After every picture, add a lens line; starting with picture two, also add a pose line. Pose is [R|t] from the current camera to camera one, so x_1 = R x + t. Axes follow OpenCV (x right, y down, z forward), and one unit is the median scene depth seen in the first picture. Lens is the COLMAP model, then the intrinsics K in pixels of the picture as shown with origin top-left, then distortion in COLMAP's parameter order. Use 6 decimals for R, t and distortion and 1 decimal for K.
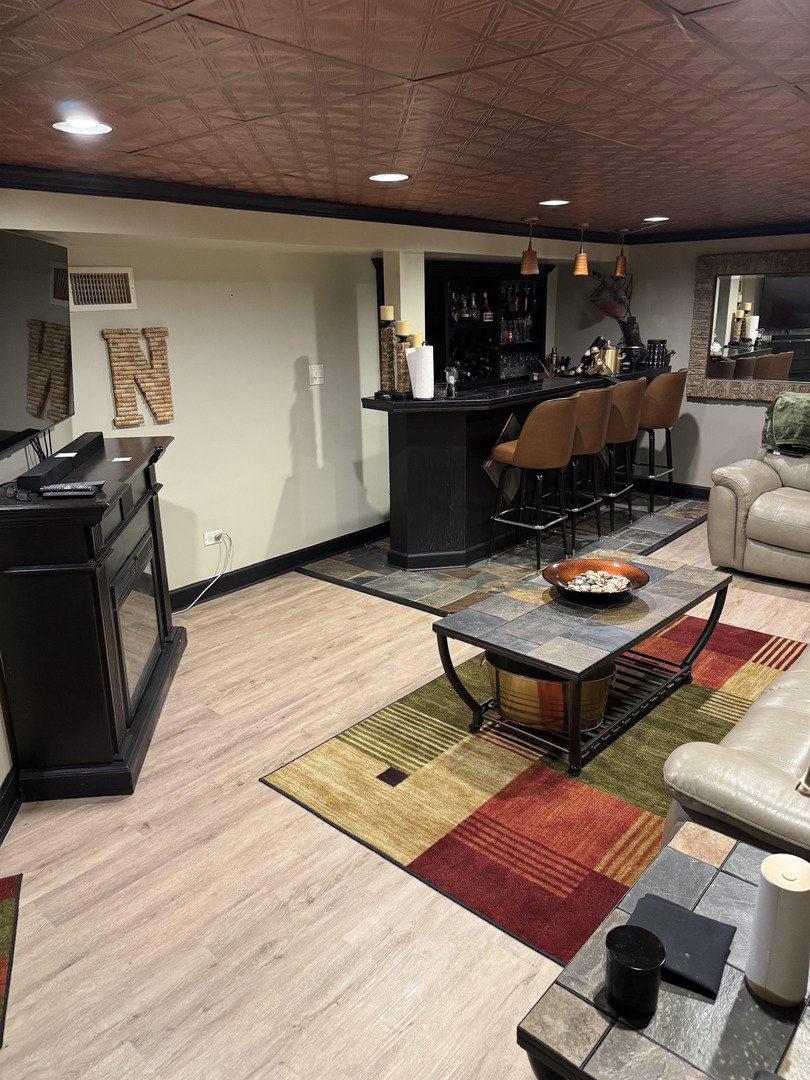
lens RADIAL K [[775.8, 0, 405.0], [0, 775.8, 540.0], [0, 0, 1]] dist [0.094589, -0.113277]
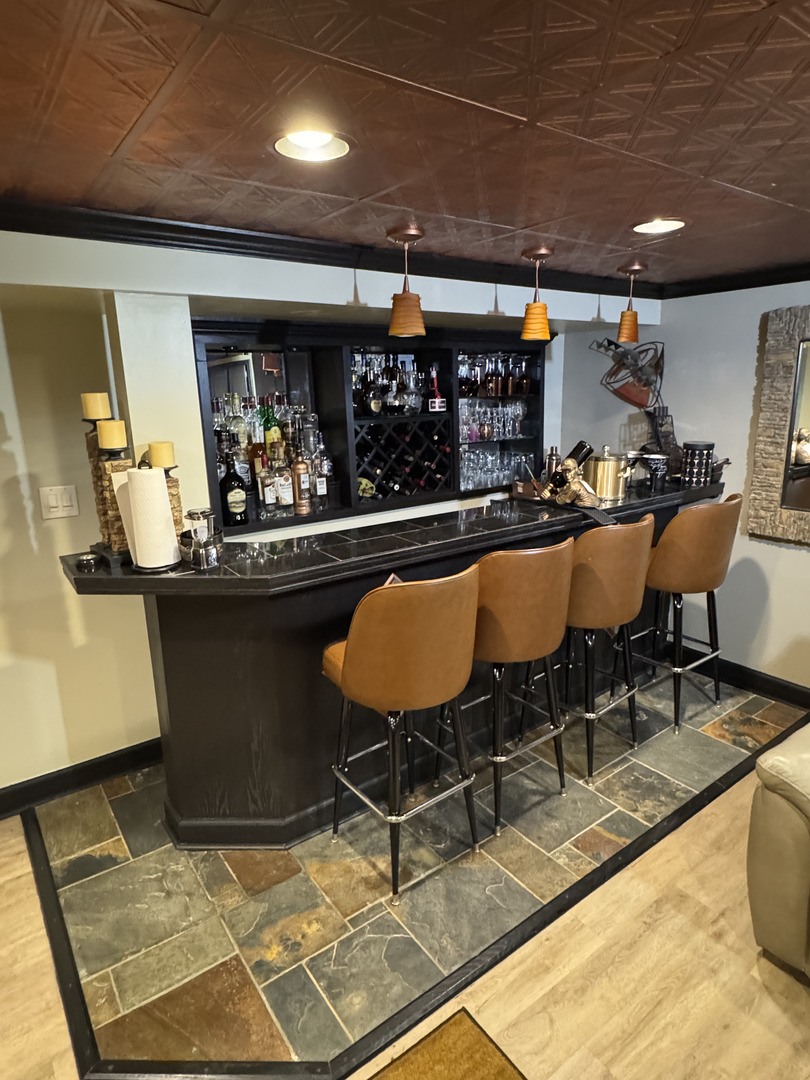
lens RADIAL K [[635.4, 0, 408.3], [0, 635.4, 528.9], [0, 0, 1]] dist [0.001305, -0.000349]
pose [[0.975987, 0.048686, -0.212318, 0.231051], [-0.062112, 0.996439, -0.057027, -0.160678], [0.208785, 0.068845, 0.975535, 0.513725]]
